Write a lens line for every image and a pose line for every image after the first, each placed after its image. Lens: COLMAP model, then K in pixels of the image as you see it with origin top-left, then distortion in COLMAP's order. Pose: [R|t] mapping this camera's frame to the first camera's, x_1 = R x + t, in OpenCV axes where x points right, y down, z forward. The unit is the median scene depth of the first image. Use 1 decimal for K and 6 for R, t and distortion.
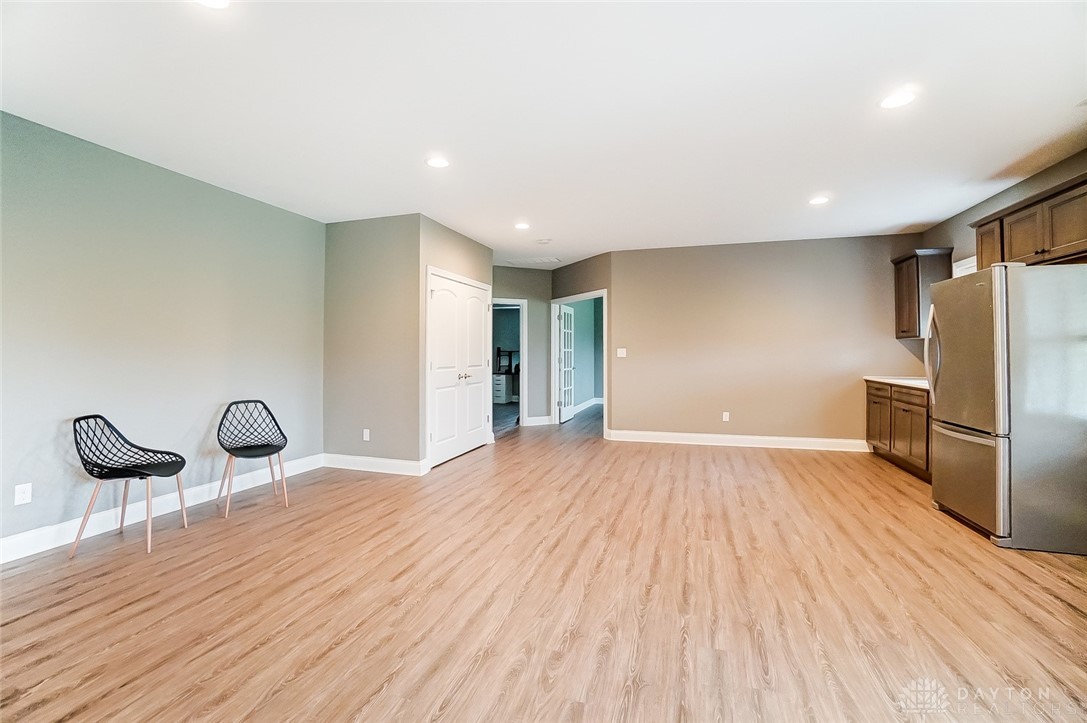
lens RADIAL K [[477.6, 0, 543.2], [0, 477.6, 356.6], [0, 0, 1]] dist [-0.022688, 0.000722]
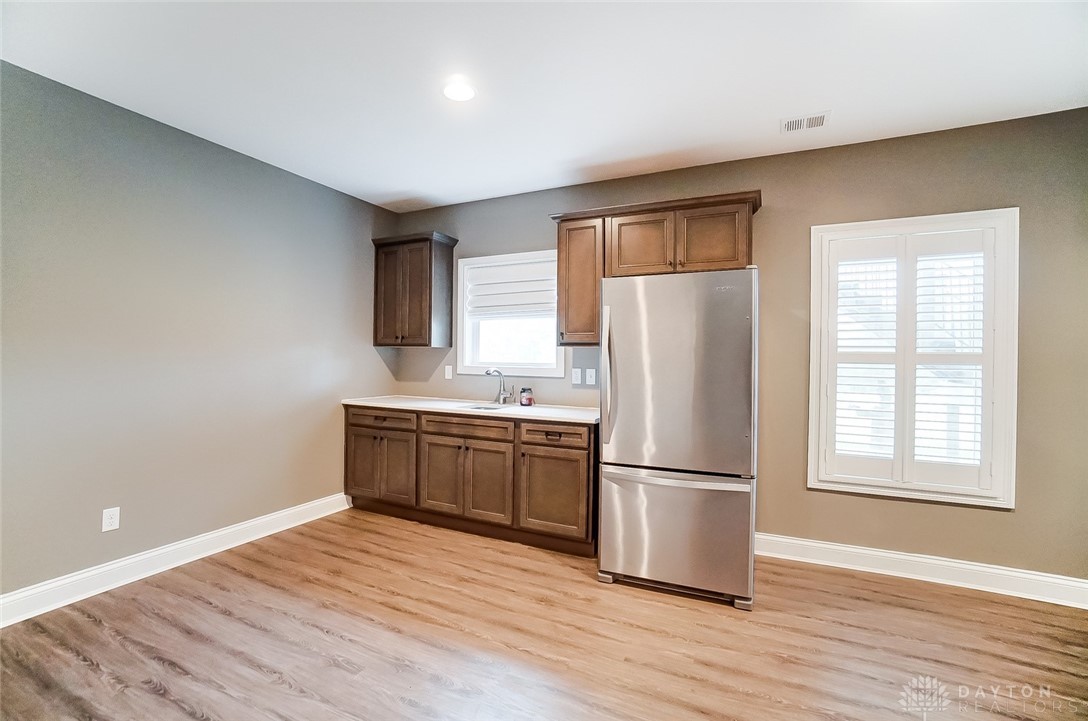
lens RADIAL K [[478.1, 0, 543.0], [0, 478.1, 364.8], [0, 0, 1]] dist [-0.022688, 0.000722]
pose [[0.157503, -0.013207, 0.987430, 0.054565], [-0.002667, 0.999901, 0.013799, -0.021971], [-0.987515, -0.004807, 0.157453, 0.699927]]
